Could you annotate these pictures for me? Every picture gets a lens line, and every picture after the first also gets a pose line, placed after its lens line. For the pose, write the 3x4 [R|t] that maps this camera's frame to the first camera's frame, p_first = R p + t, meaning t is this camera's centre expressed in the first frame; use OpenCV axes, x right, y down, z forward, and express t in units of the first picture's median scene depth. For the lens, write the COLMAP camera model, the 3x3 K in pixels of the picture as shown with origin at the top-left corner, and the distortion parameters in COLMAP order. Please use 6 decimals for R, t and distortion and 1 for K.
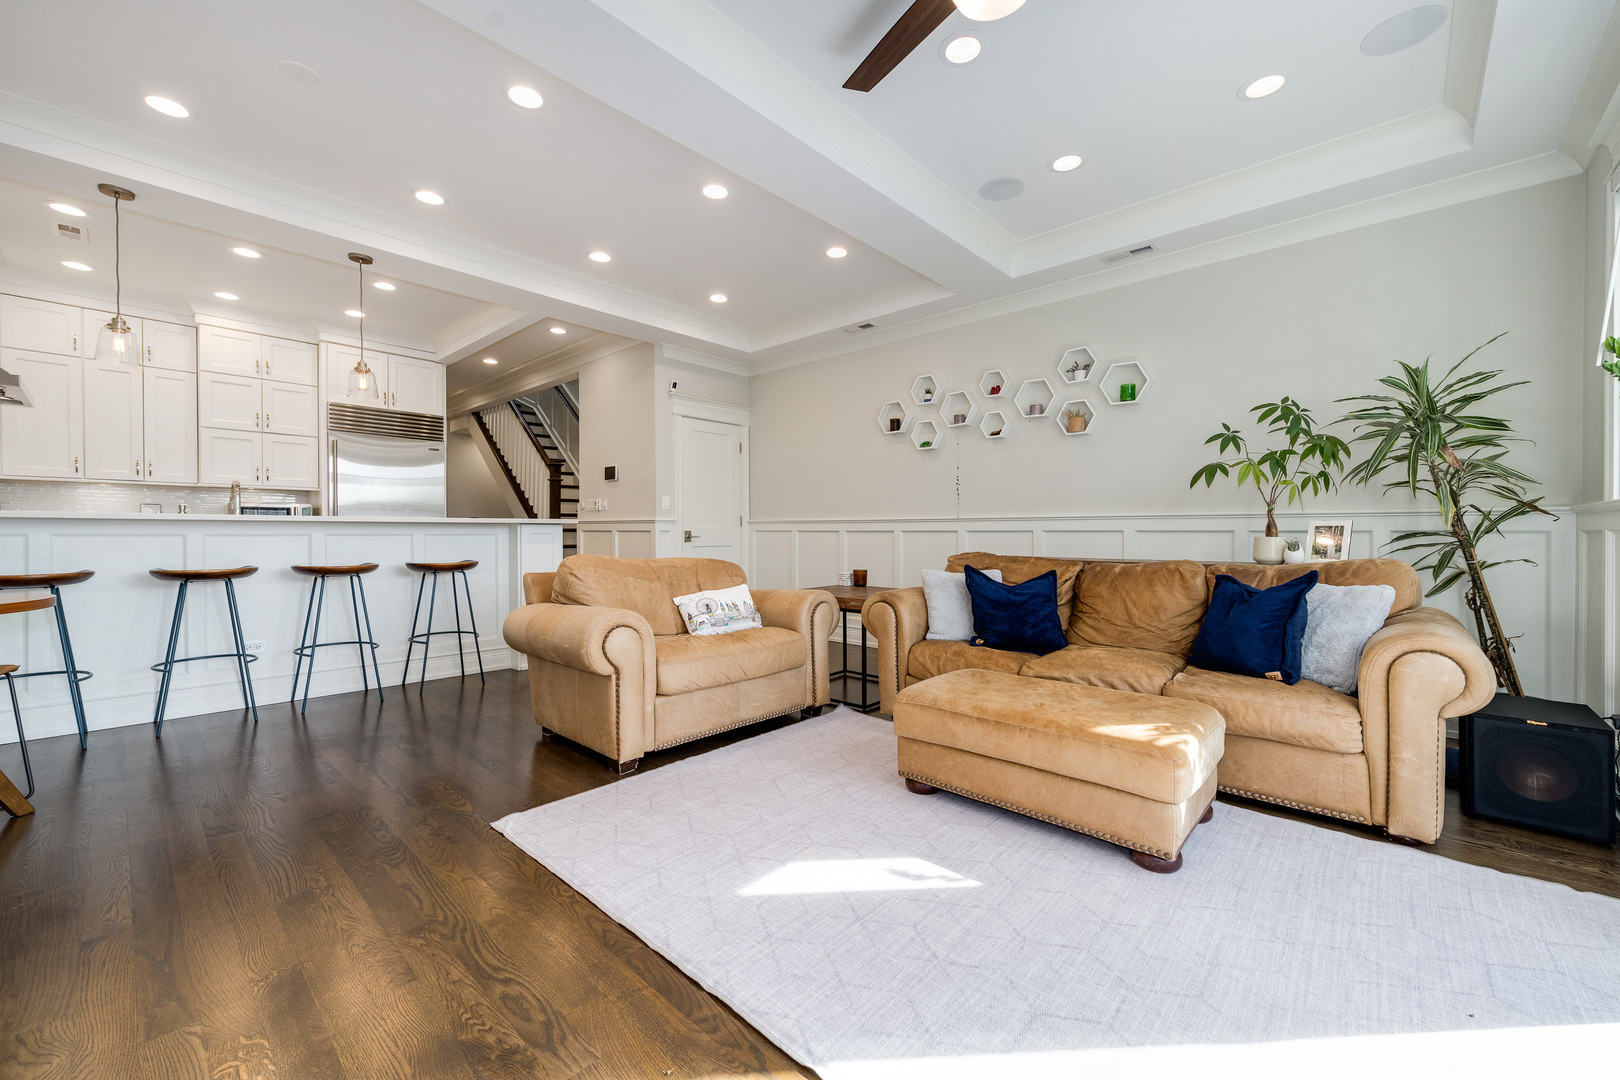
lens RADIAL K [[639.8, 0, 818.5], [0, 639.8, 537.0], [0, 0, 1]] dist [0.012412, -0.001069]
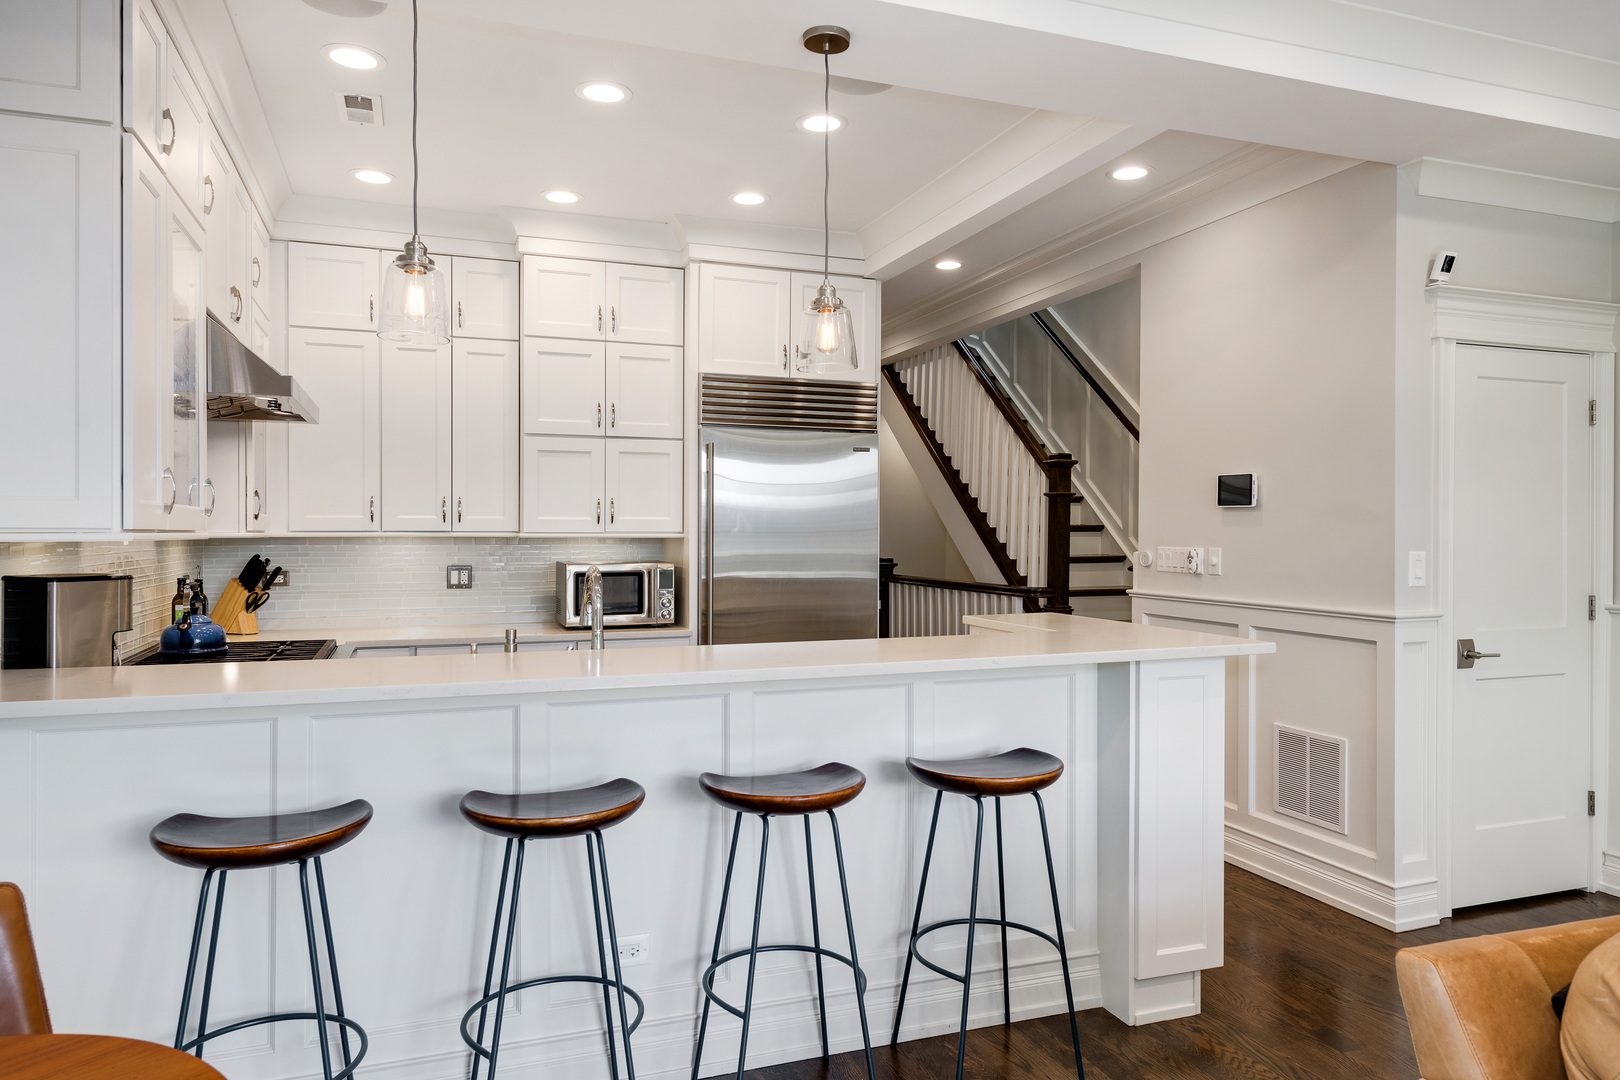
lens RADIAL K [[1056.5, 0, 801.2], [0, 1056.5, 533.3], [0, 0, 1]] dist [0.022437, 0.000309]
pose [[0.884605, 0.002480, -0.466334, -0.350077], [-0.004388, 0.999986, -0.003006, -0.093953], [0.466320, 0.004705, 0.884604, 0.332929]]
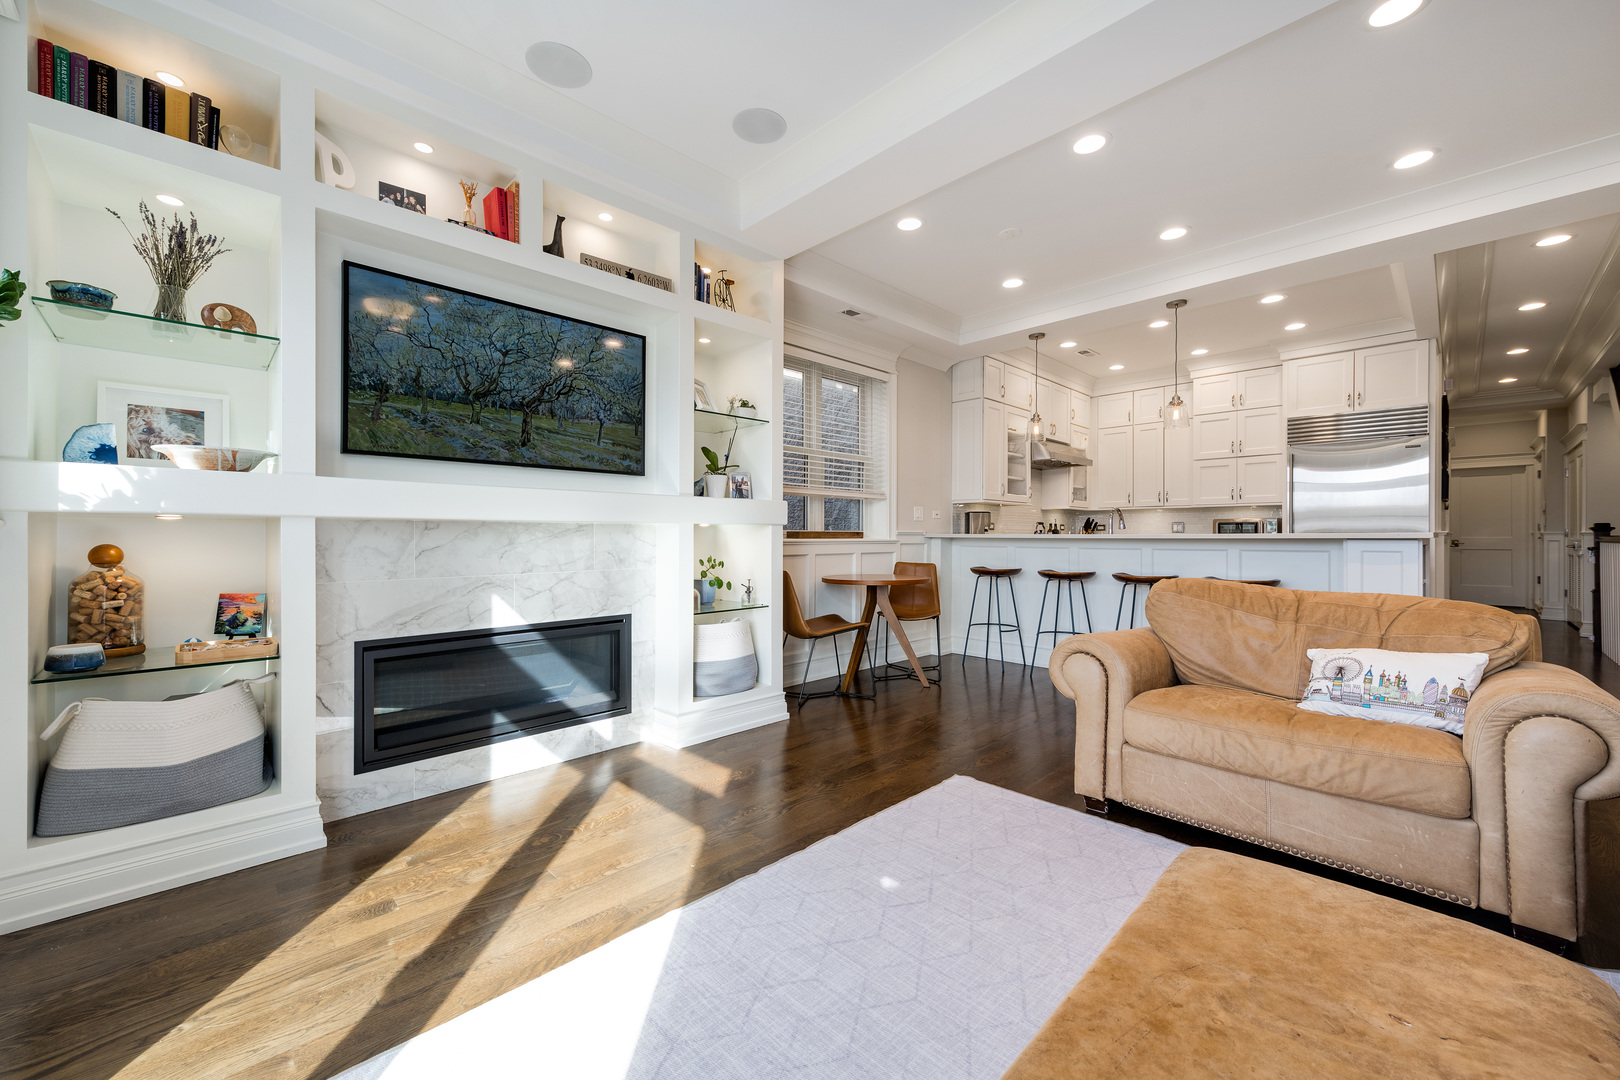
lens RADIAL K [[639.8, 0, 803.4], [0, 639.8, 536.4], [0, 0, 1]] dist [0.012412, -0.001069]
pose [[-0.057287, -0.000993, -0.998357, 0.389730], [-0.008254, 0.999966, -0.000521, -0.018116], [0.998324, 0.008211, -0.057294, 0.363187]]
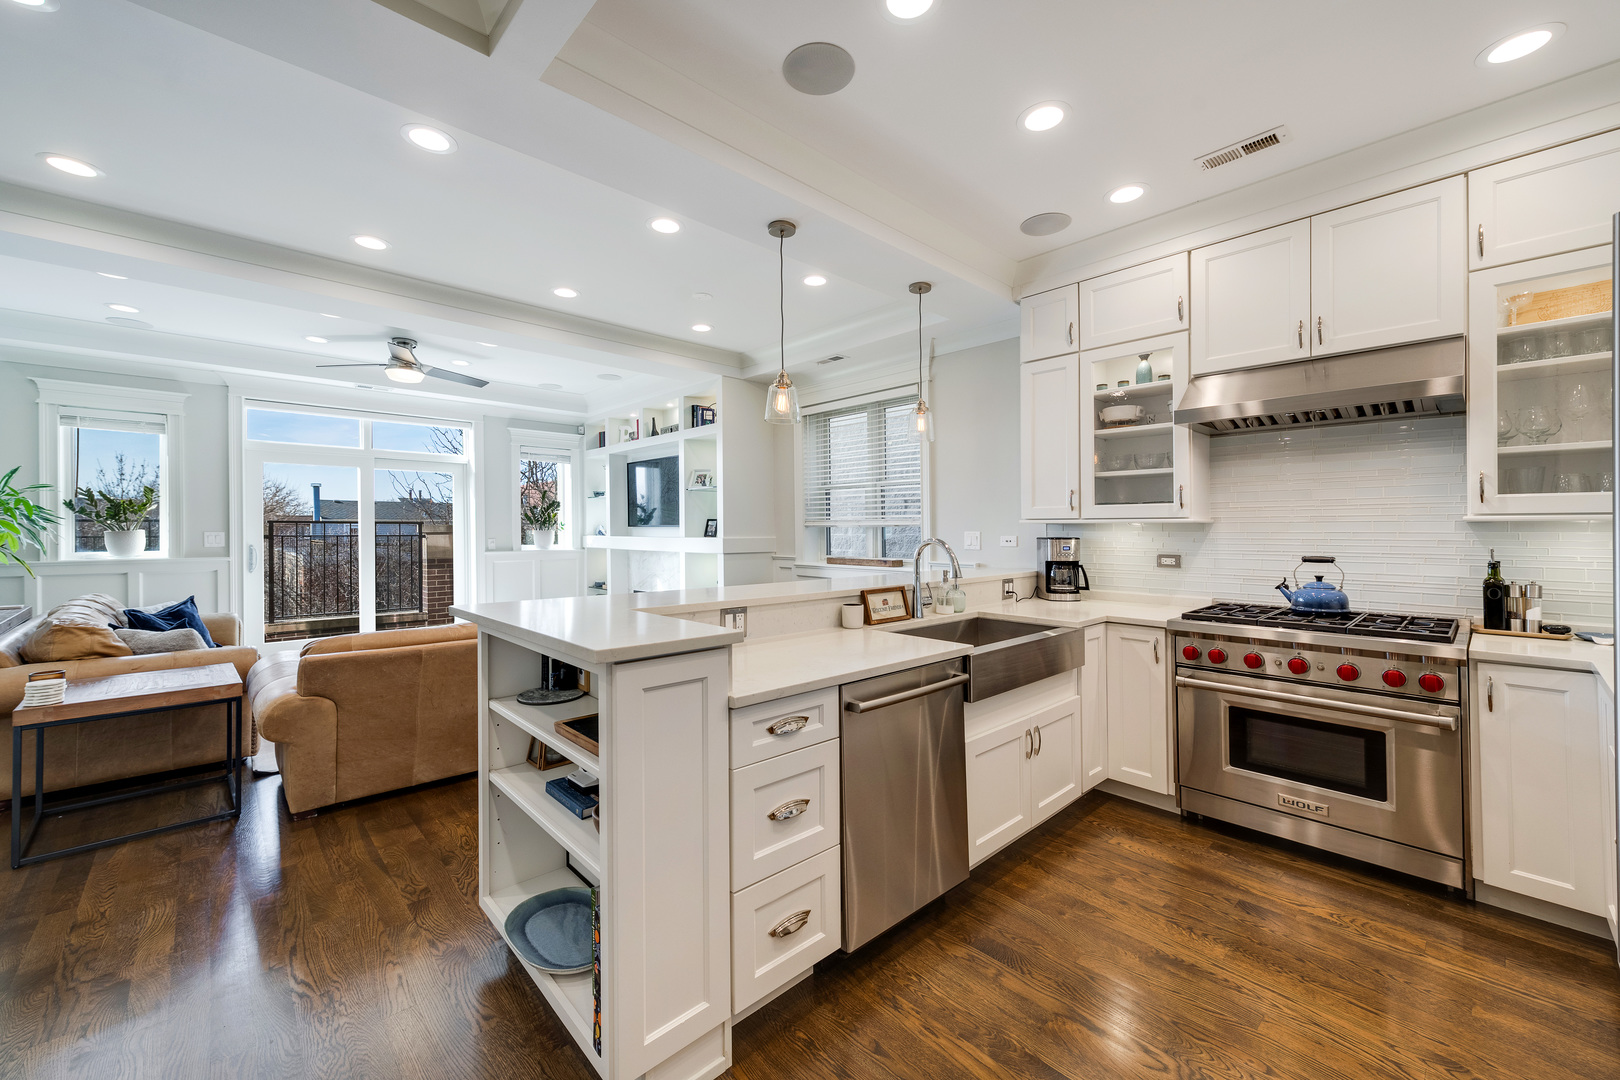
lens RADIAL K [[639.8, 0, 823.1], [0, 639.8, 537.2], [0, 0, 1]] dist [0.012412, -0.001069]
pose [[-0.997253, -0.000531, 0.074069, -0.711582], [0.000903, 0.999813, 0.019331, -0.088566], [-0.074065, 0.019345, -0.997066, 1.502367]]
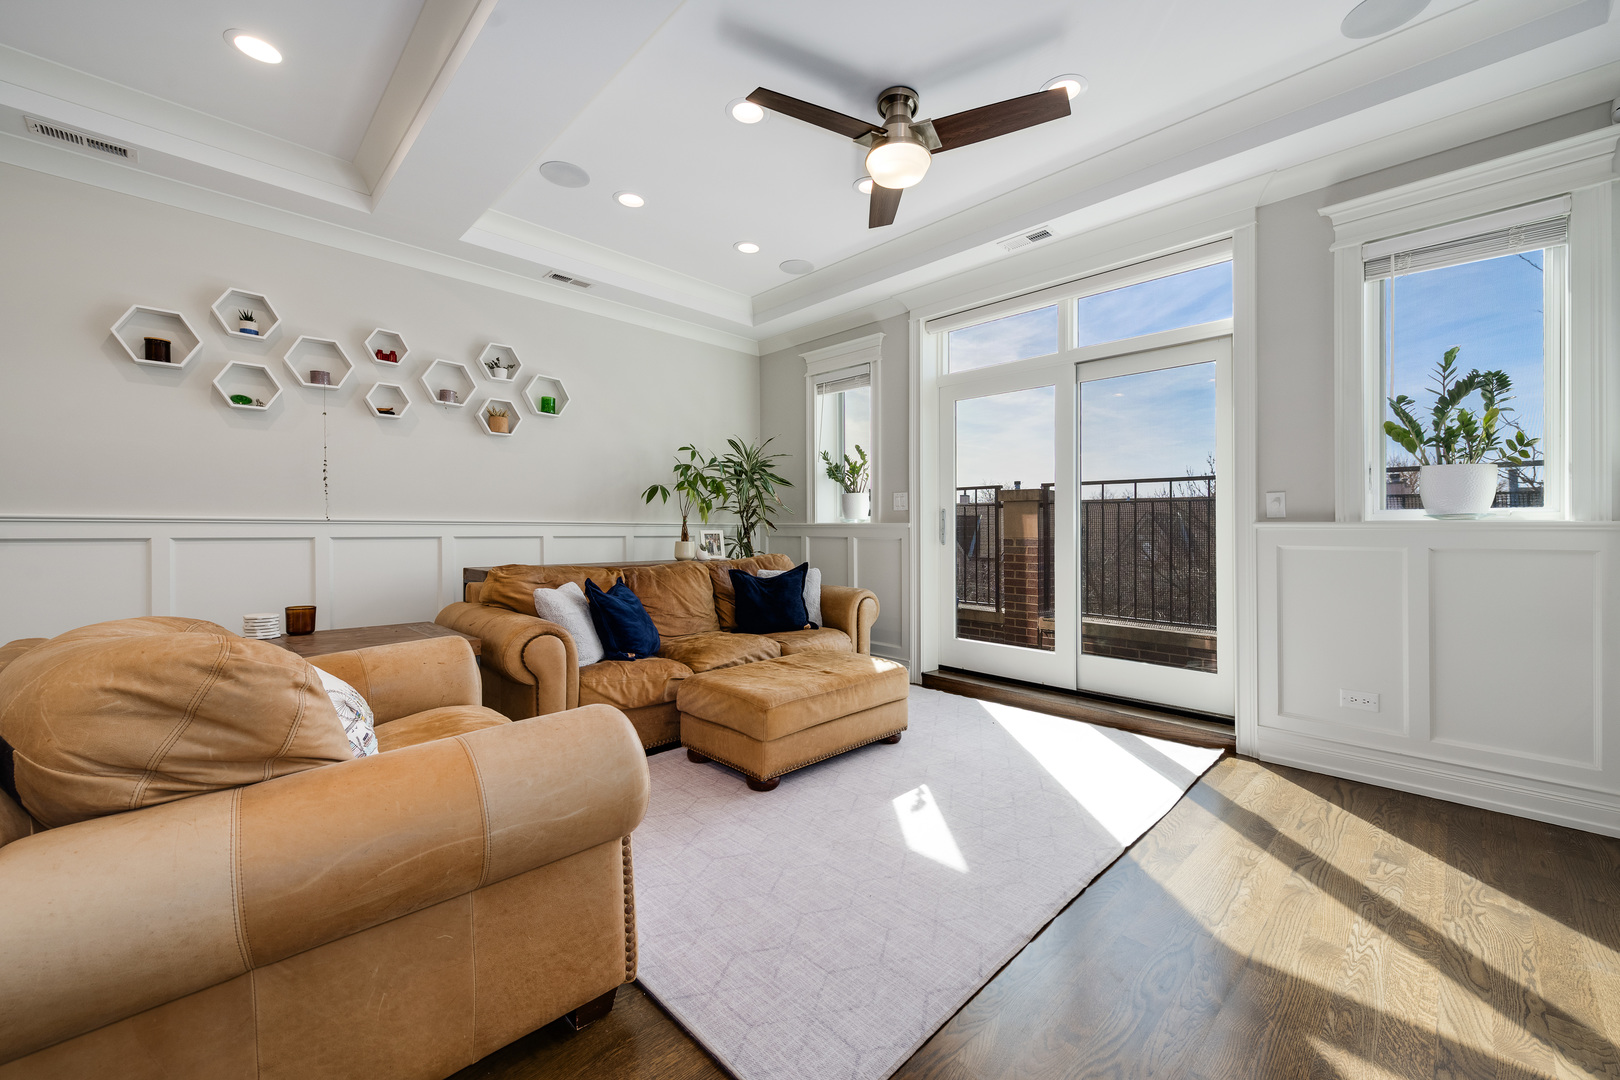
lens RADIAL K [[639.8, 0, 809.0], [0, 639.8, 531.1], [0, 0, 1]] dist [0.012412, -0.001069]
pose [[0.057606, -0.002745, 0.998336, -0.486626], [0.002804, 0.999993, 0.002587, -0.018928], [-0.998335, 0.002651, 0.057613, 0.465261]]
